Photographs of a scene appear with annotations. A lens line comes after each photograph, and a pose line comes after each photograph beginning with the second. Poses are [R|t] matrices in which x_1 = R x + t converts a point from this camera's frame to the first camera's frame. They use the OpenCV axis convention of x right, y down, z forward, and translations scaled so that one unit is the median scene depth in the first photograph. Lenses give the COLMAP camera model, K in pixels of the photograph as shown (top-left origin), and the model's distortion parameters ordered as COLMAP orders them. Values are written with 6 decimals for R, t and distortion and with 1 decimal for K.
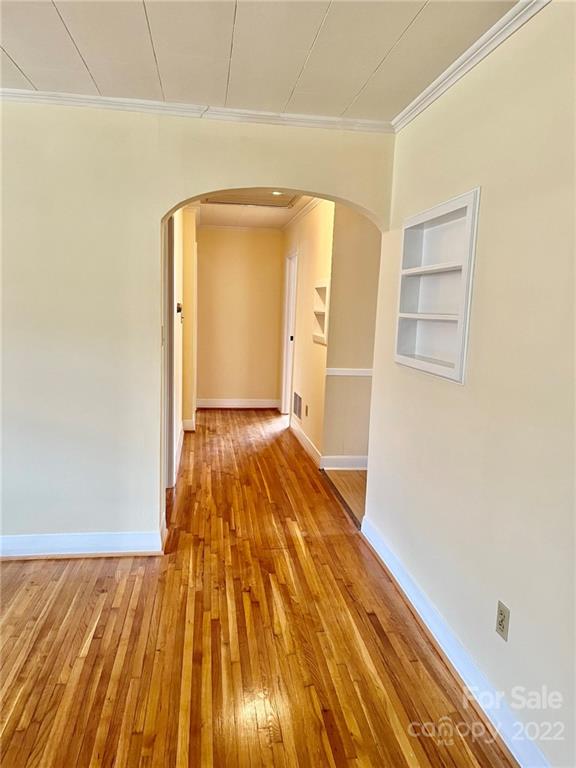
lens RADIAL K [[581.5, 0, 288.0], [0, 581.5, 384.0], [0, 0, 1]] dist [0.023341, -0.007690]
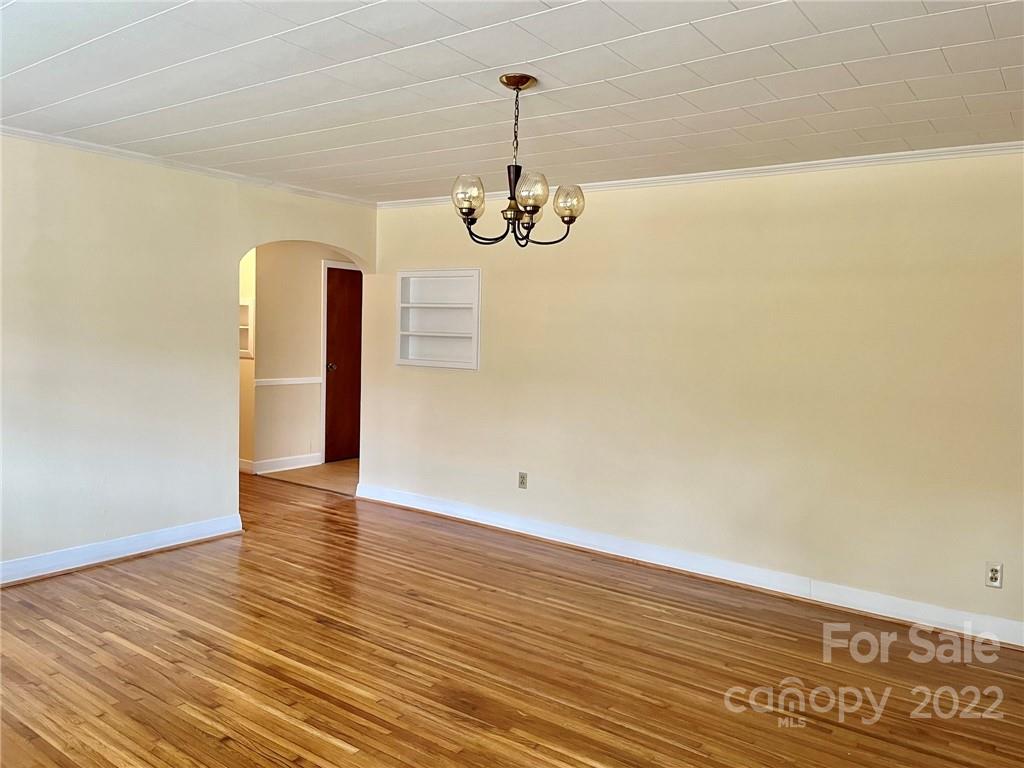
lens RADIAL K [[775.3, 0, 512.0], [0, 775.3, 384.0], [0, 0, 1]] dist [0.023341, -0.007690]
pose [[0.696110, -0.066299, 0.714868, -1.059269], [0.091006, 0.995843, 0.003739, 0.032220], [-0.712144, 0.062455, 0.699250, -0.608248]]
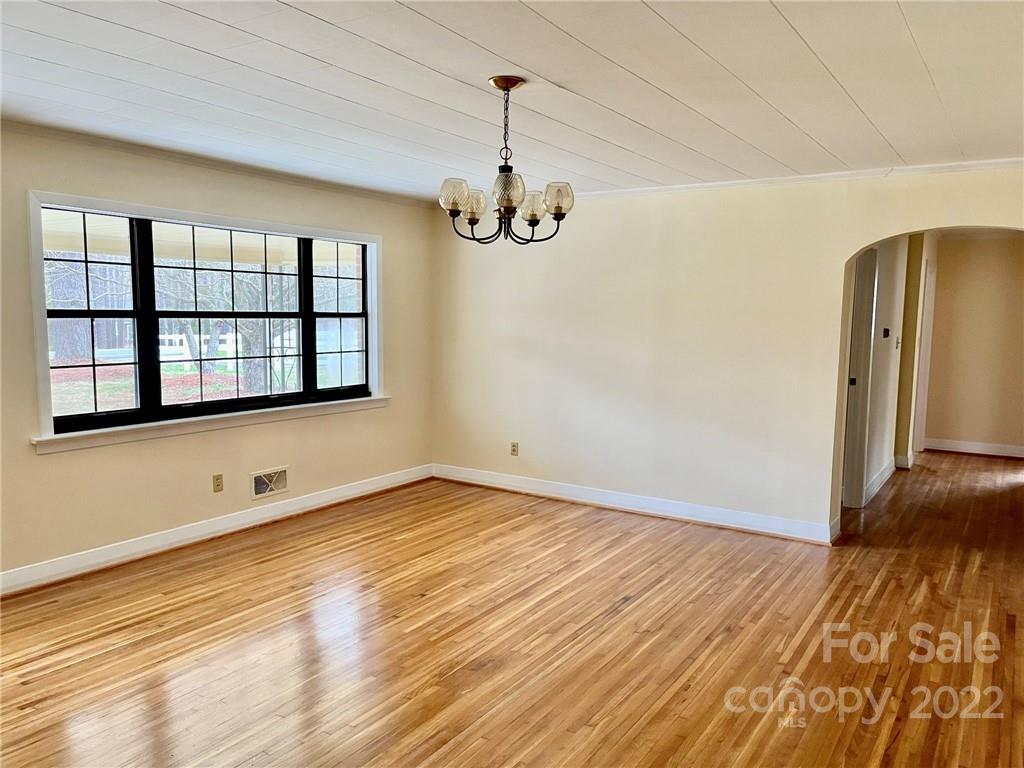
lens RADIAL K [[775.3, 0, 512.0], [0, 775.3, 384.0], [0, 0, 1]] dist [0.023341, -0.007690]
pose [[0.754440, 0.042792, -0.654972, 0.338946], [-0.080880, 0.996328, -0.028070, 0.072697], [0.651367, 0.074151, 0.755131, -0.668478]]
